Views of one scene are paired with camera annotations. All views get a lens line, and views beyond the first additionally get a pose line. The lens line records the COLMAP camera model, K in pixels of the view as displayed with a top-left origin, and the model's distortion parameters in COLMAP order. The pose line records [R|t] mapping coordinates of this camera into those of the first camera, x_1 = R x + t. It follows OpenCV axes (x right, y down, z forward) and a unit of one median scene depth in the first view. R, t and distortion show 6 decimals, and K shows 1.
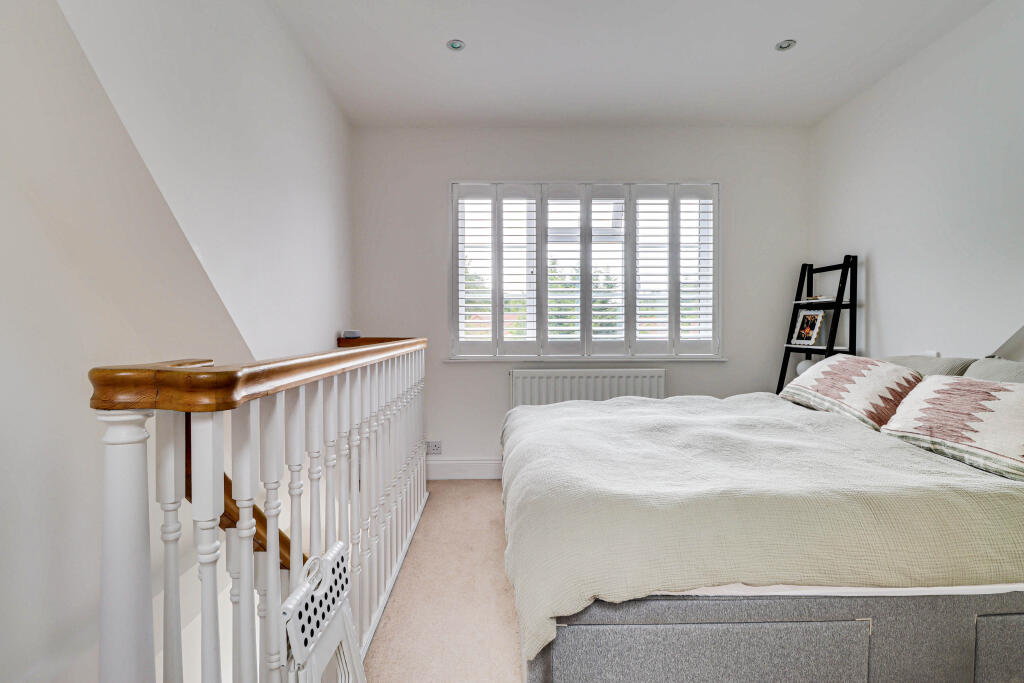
lens RADIAL K [[528.2, 0, 515.0], [0, 528.2, 336.9], [0, 0, 1]] dist [0.003716, -0.001605]
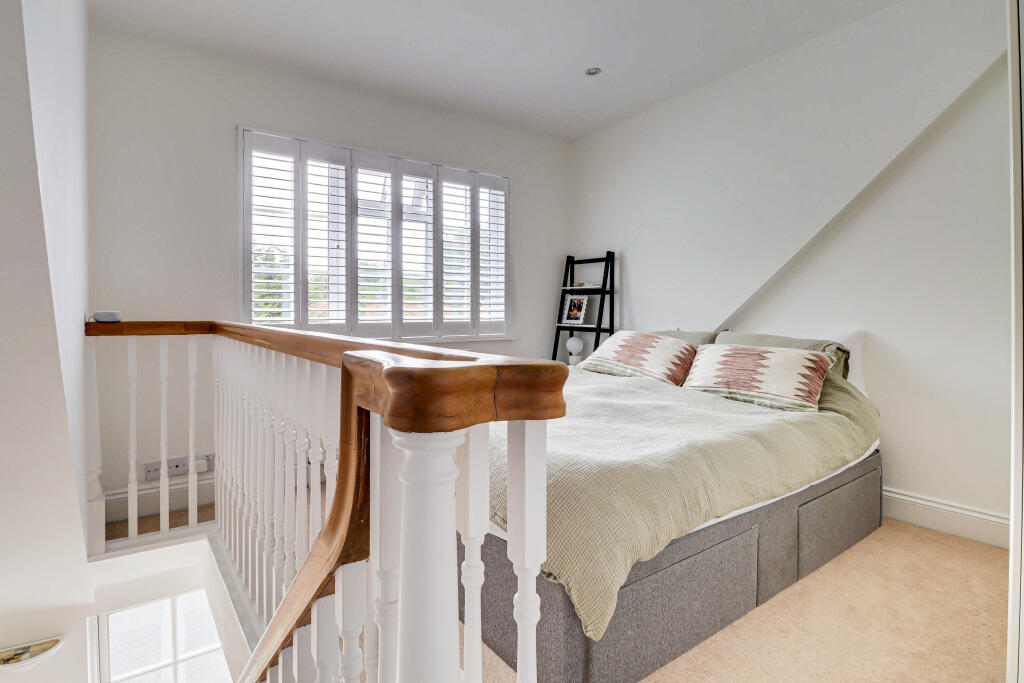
lens RADIAL K [[528.2, 0, 532.1], [0, 528.2, 315.6], [0, 0, 1]] dist [0.003716, -0.001605]
pose [[0.817561, -0.003180, 0.575833, -0.231665], [0.006786, 0.999969, -0.004113, 0.000343], [-0.575802, 0.007270, 0.817557, 0.090121]]
